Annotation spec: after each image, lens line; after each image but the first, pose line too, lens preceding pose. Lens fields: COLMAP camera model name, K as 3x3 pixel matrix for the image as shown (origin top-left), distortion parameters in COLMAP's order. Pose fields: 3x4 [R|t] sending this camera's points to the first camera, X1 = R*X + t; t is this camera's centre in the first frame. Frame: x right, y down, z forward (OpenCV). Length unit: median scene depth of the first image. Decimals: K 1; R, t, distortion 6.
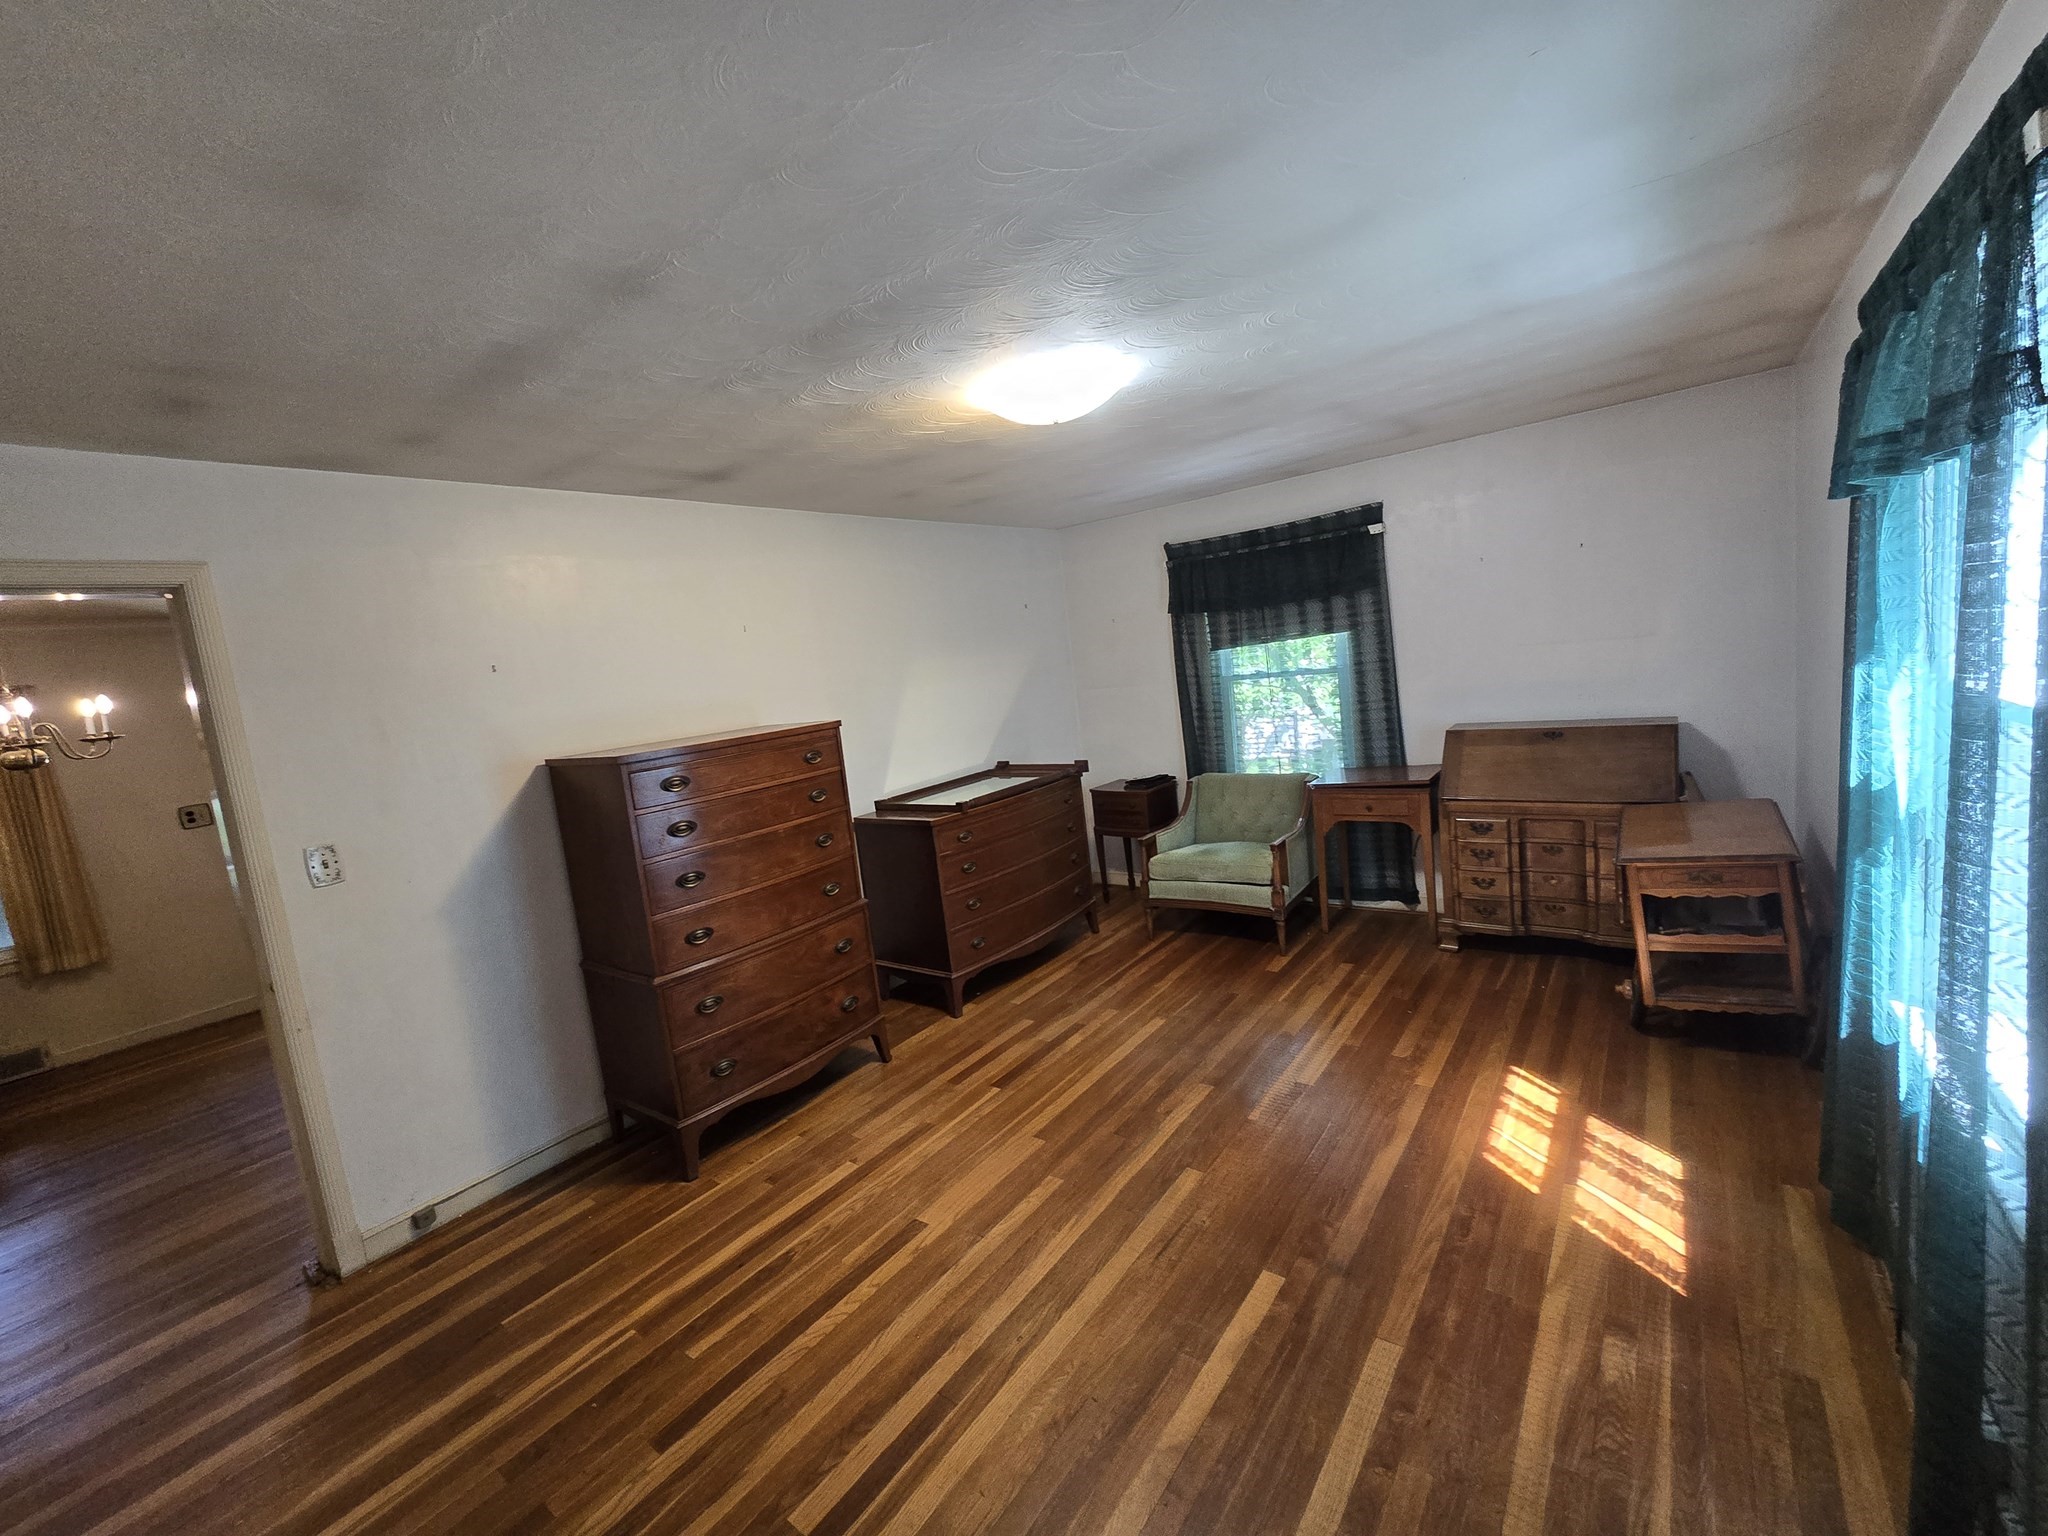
lens RADIAL K [[839.2, 0, 1027.6], [0, 839.2, 764.7], [0, 0, 1]] dist [0.003167, -0.000130]
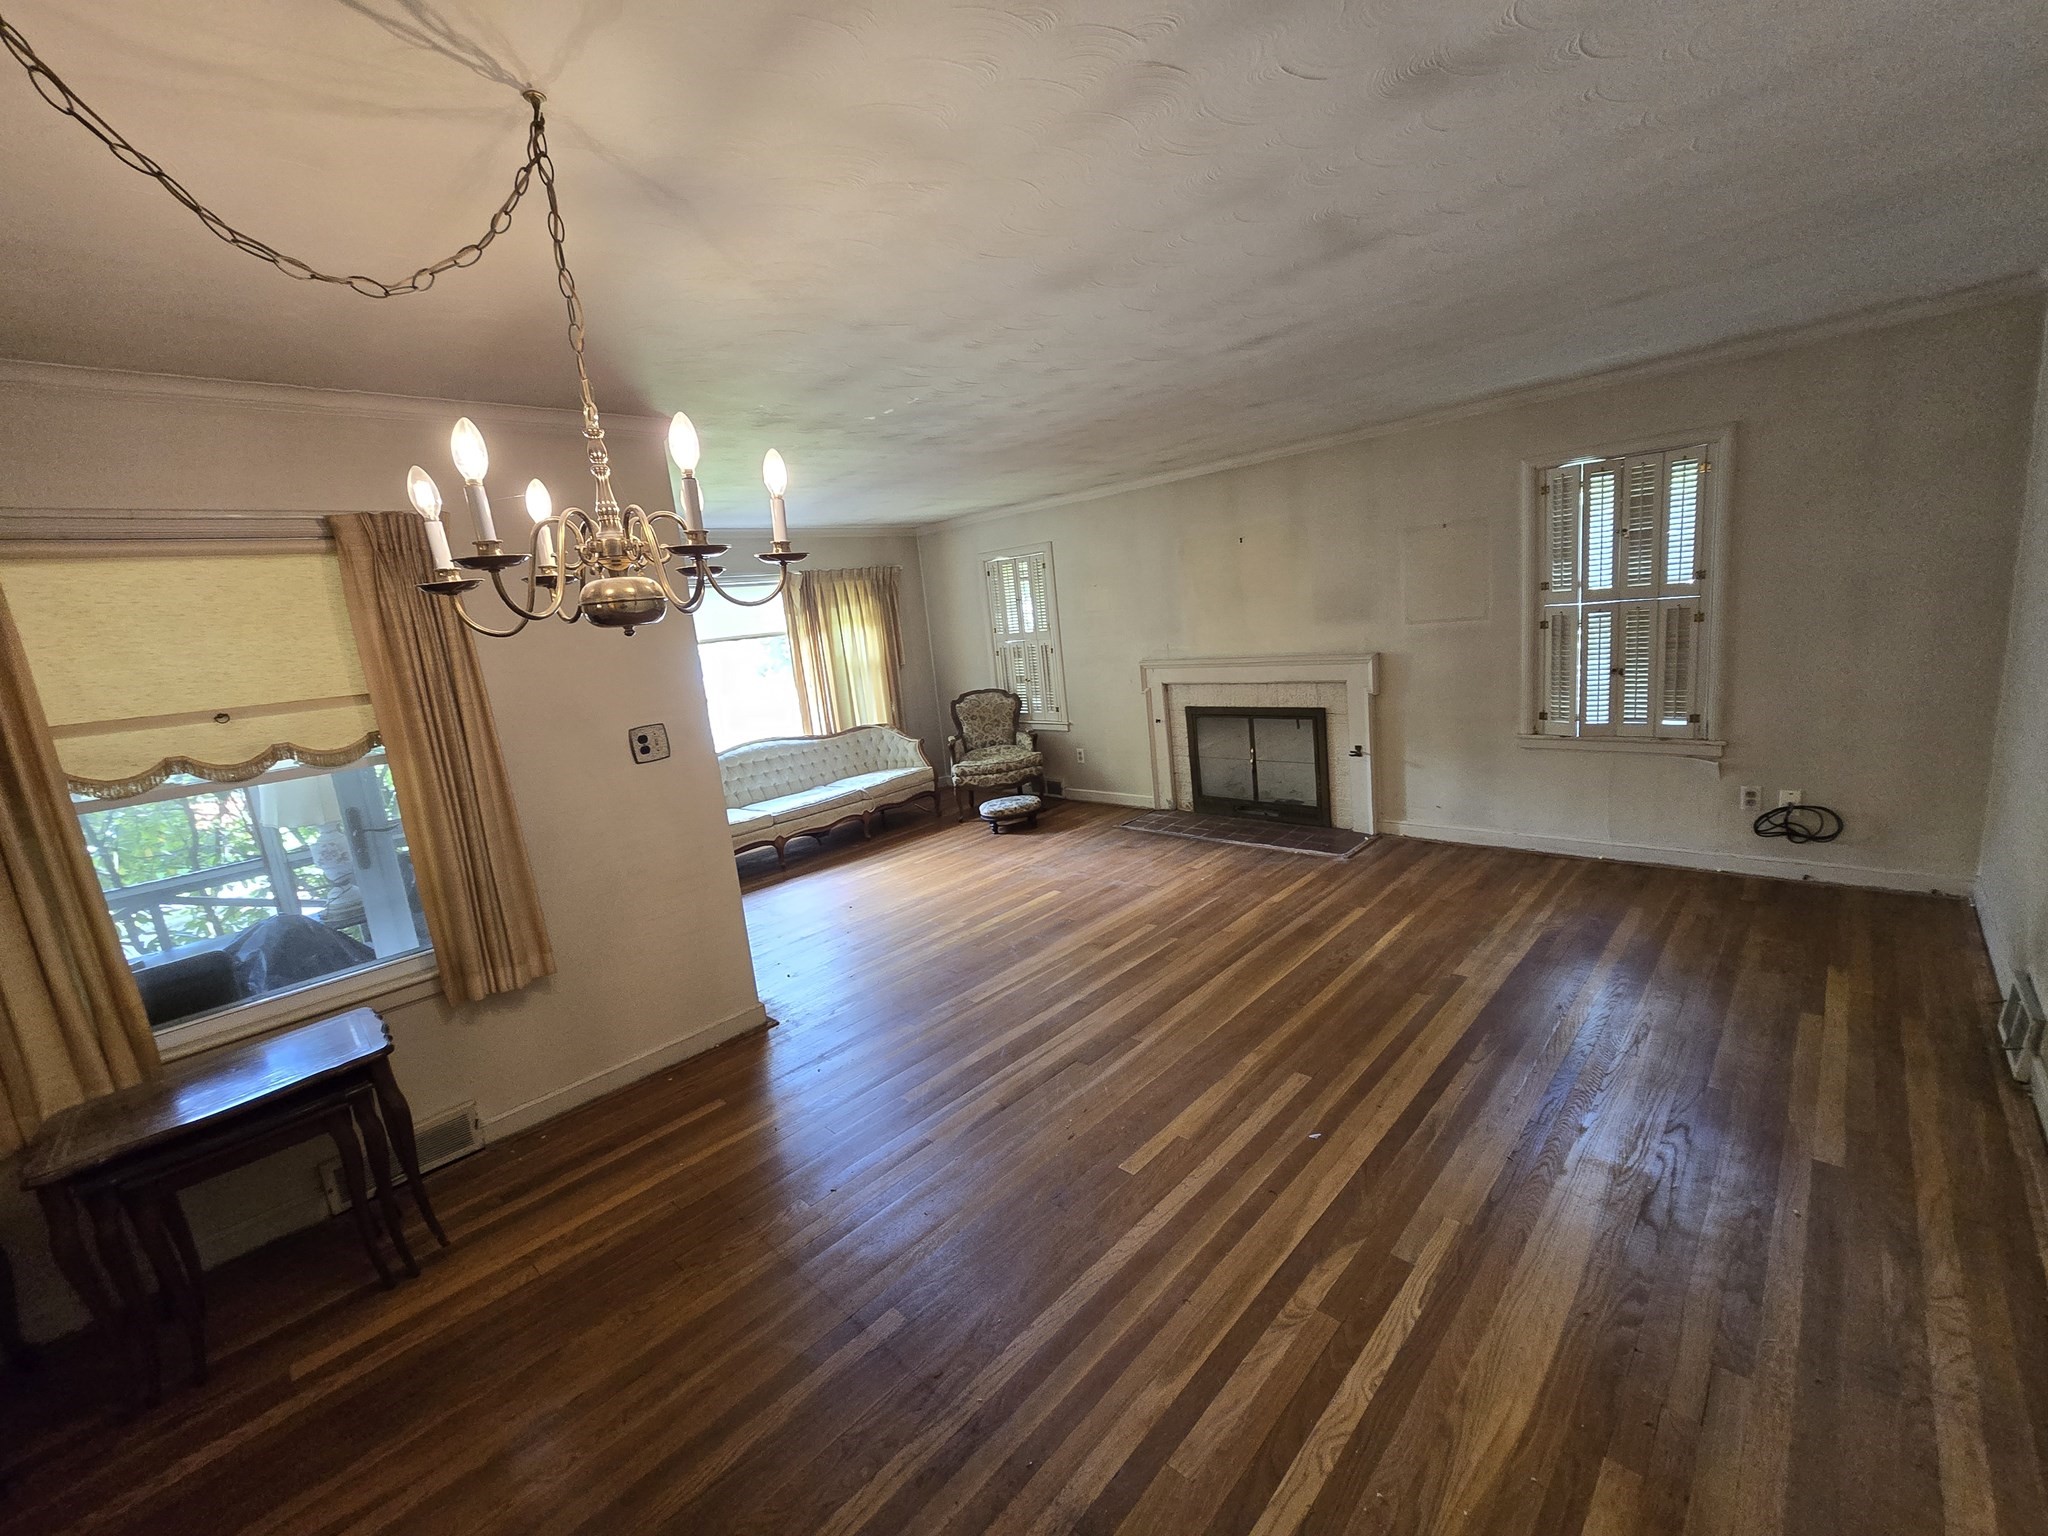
lens RADIAL K [[839.2, 0, 1022.9], [0, 839.2, 763.0], [0, 0, 1]] dist [0.003167, -0.000130]
pose [[0.993095, 0.033746, -0.112354, -0.691696], [-0.026572, 0.997548, 0.064742, 0.030252], [0.114263, -0.061309, 0.991557, 0.444850]]
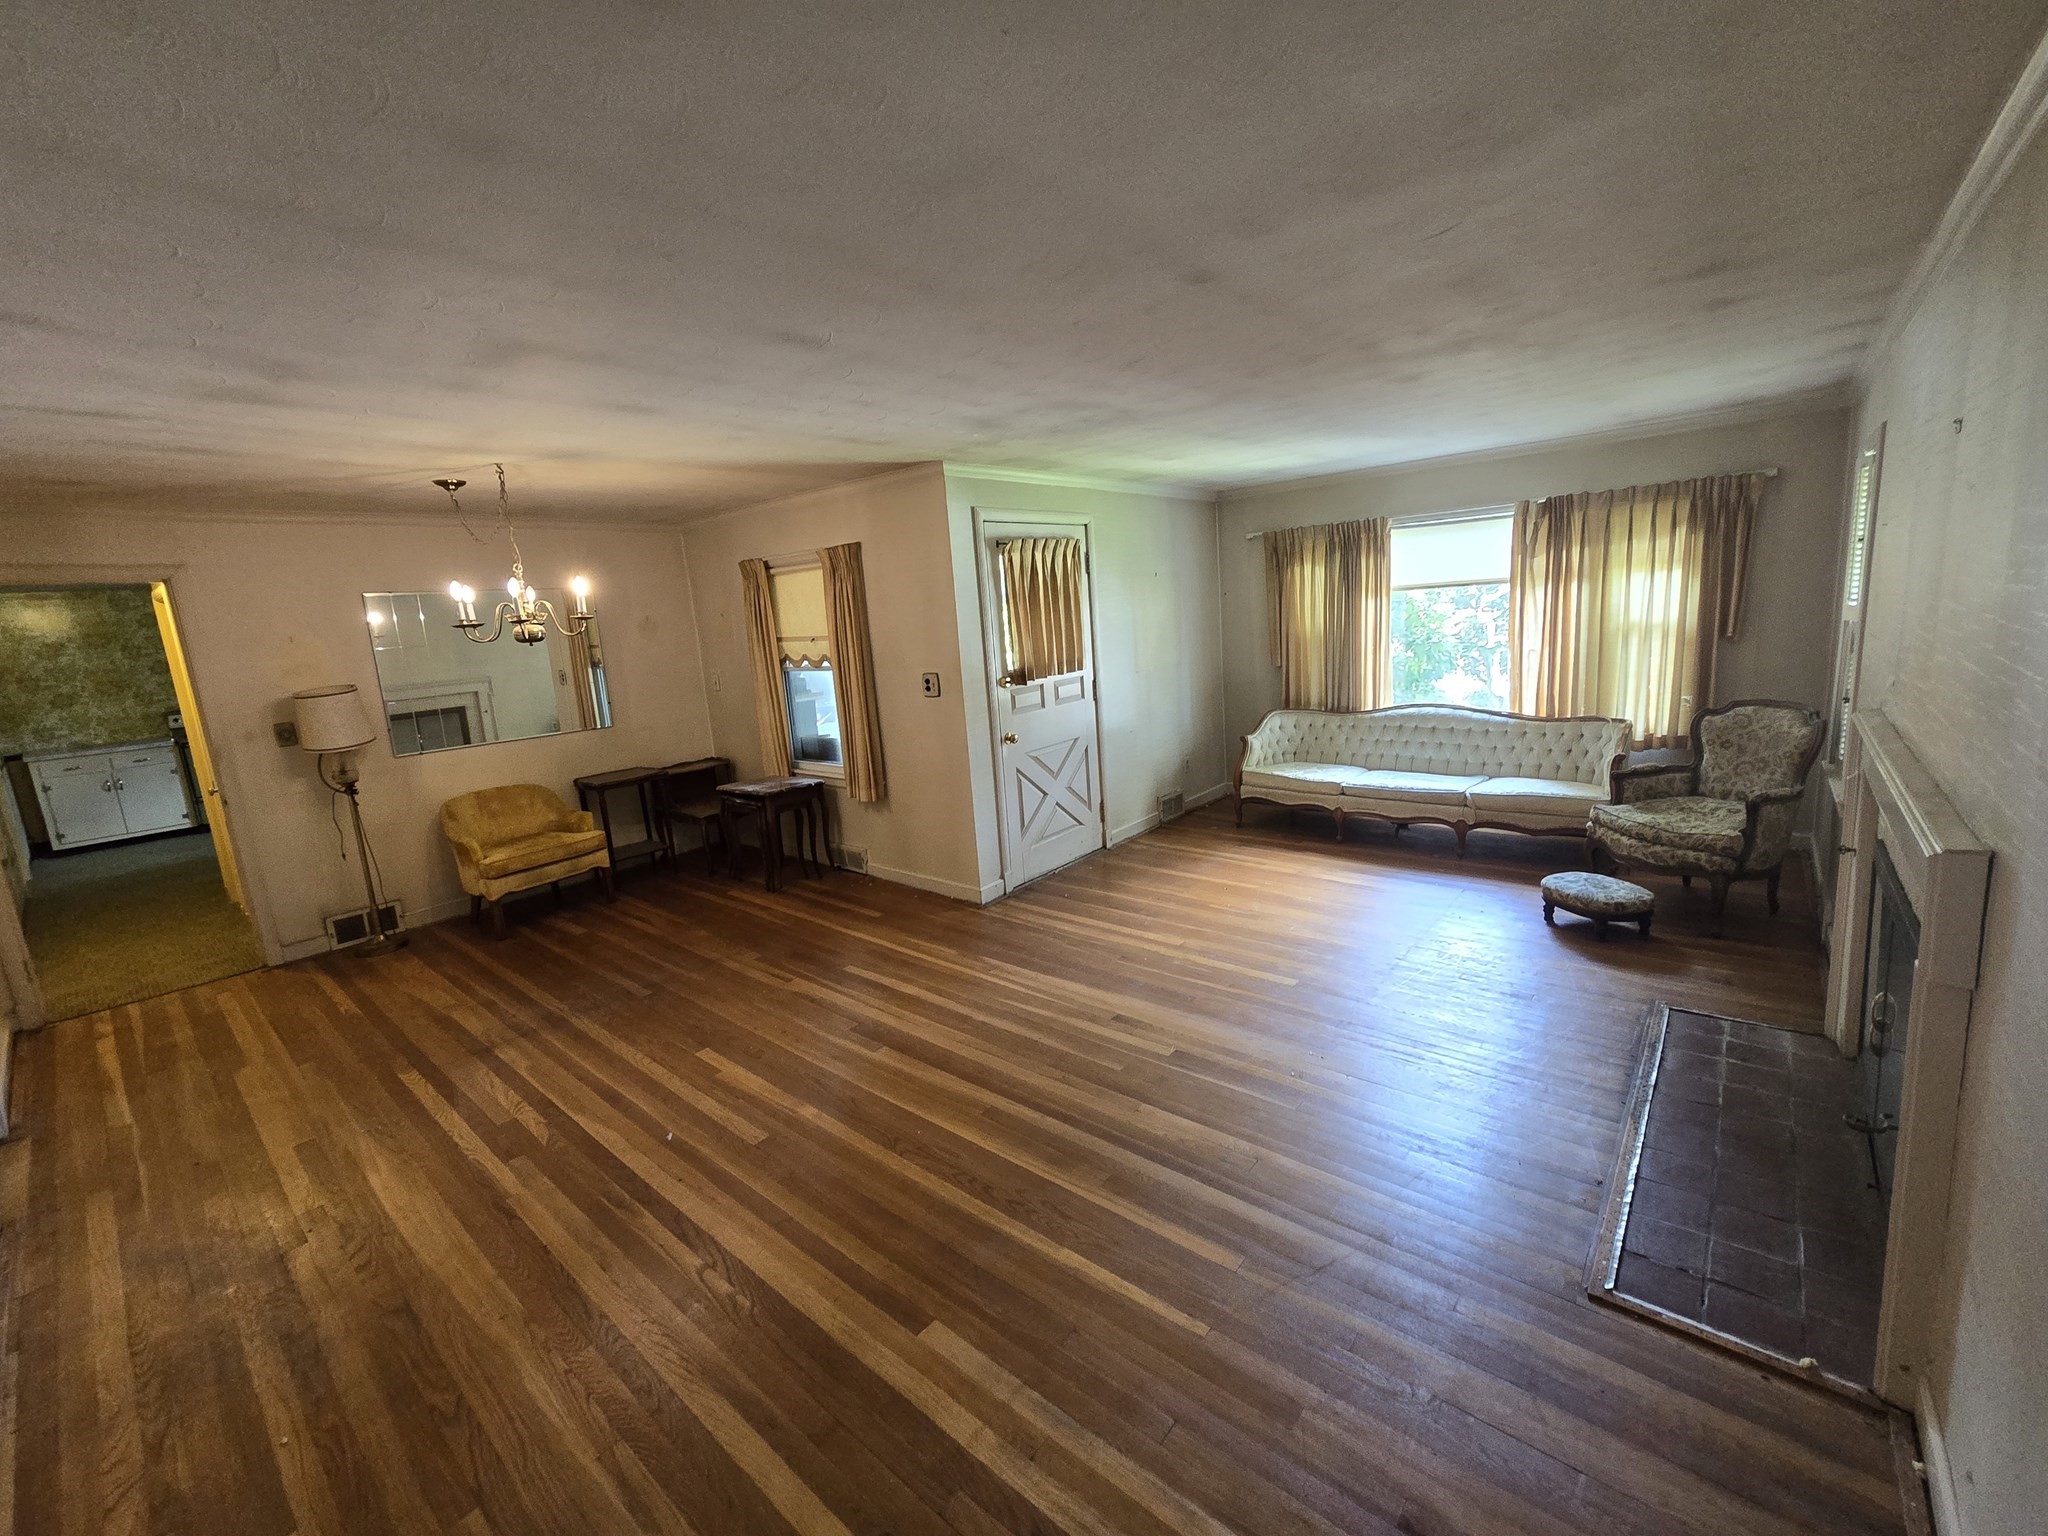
lens RADIAL K [[839.2, 0, 1029.1], [0, 839.2, 762.3], [0, 0, 1]] dist [0.003167, -0.000130]
pose [[-0.044375, 0.293796, -0.954837, -0.083221], [-0.056819, 0.953490, 0.296022, -0.149475], [0.997398, 0.067389, -0.025617, 1.224273]]
